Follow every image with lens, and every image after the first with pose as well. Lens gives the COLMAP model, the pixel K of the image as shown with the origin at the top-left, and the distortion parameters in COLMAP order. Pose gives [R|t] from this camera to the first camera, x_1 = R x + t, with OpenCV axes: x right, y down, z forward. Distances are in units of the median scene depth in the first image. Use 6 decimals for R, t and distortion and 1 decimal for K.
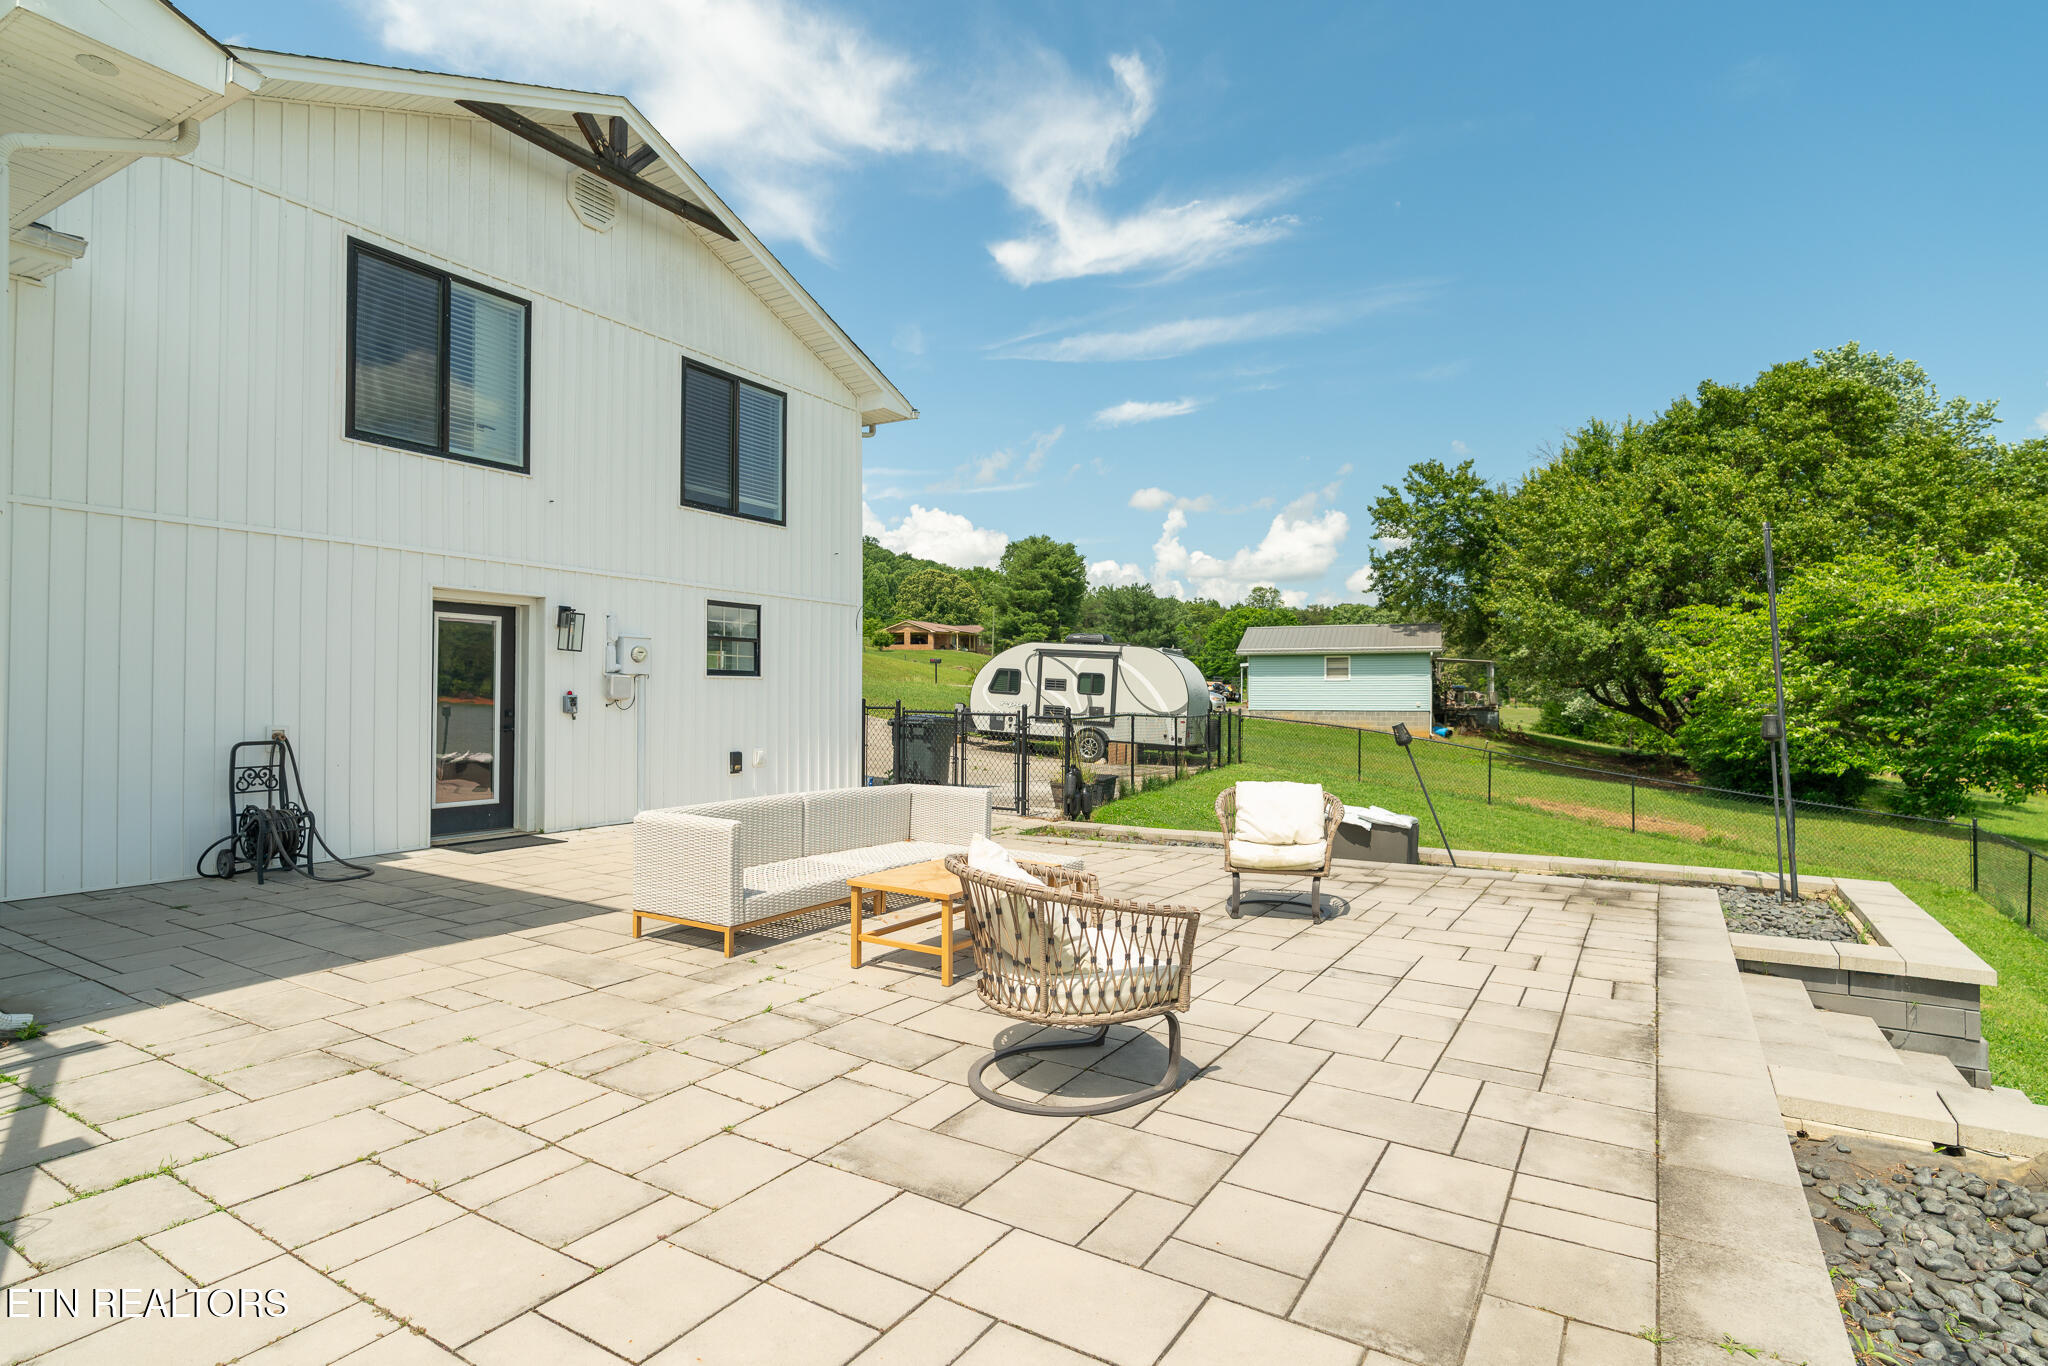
lens RADIAL K [[1042.6, 0, 989.6], [0, 1042.6, 700.7], [0, 0, 1]] dist [-0.001821, 0.001078]
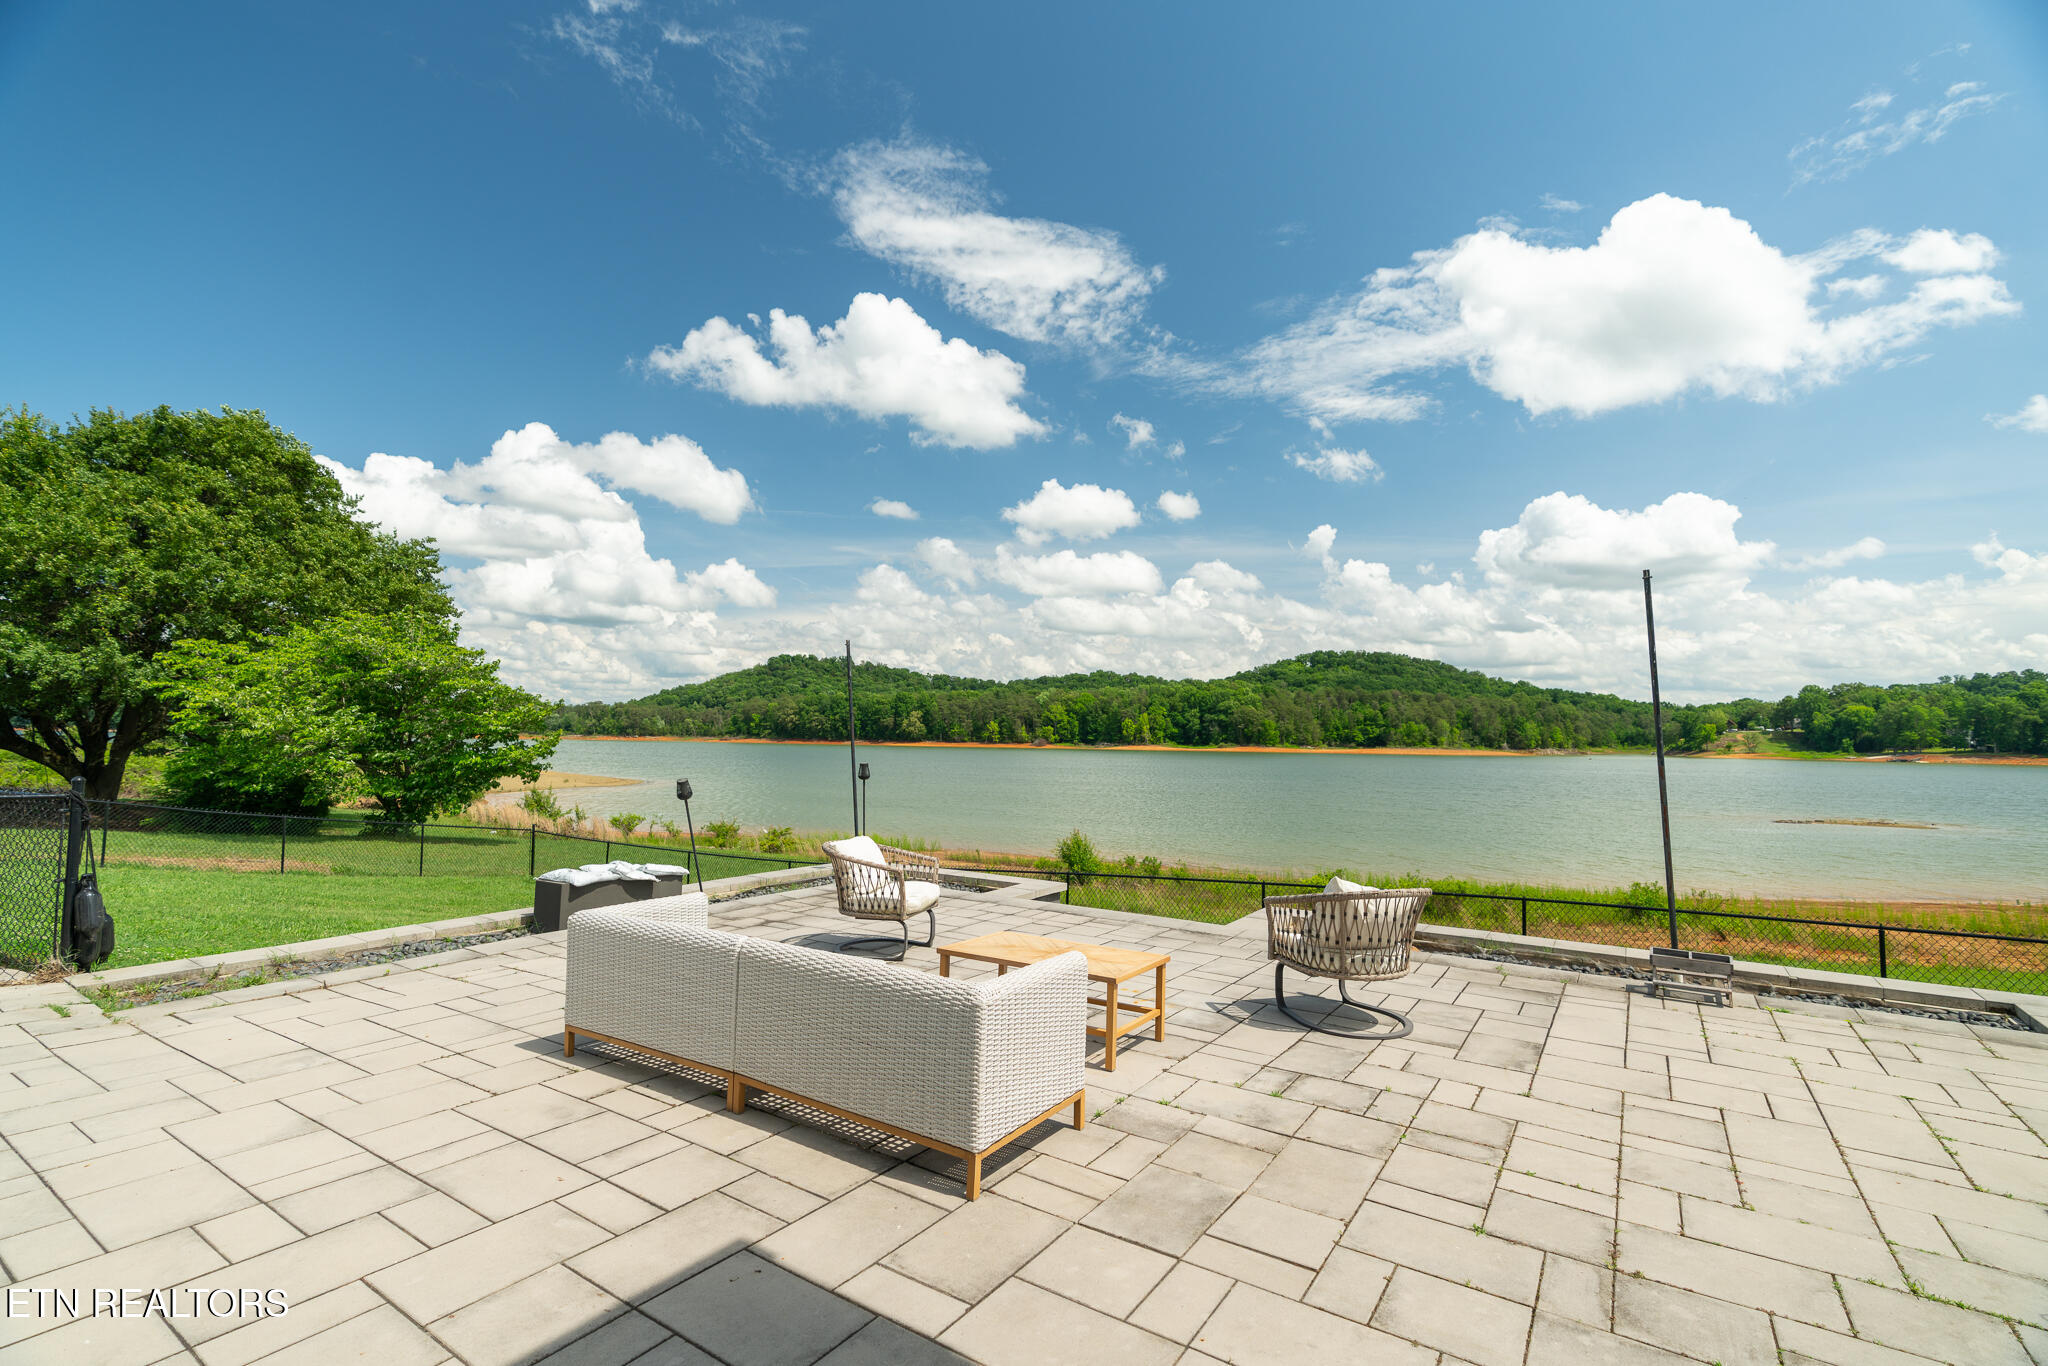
lens RADIAL K [[939.6, 0, 1036.1], [0, 939.6, 713.0], [0, 0, 1]] dist [-0.021136, 0.009837]
pose [[0.008993, 0.021899, 0.999720, -1.259232], [-0.006579, 0.999740, -0.021841, -0.060333], [-0.999938, -0.006381, 0.009135, 1.363964]]
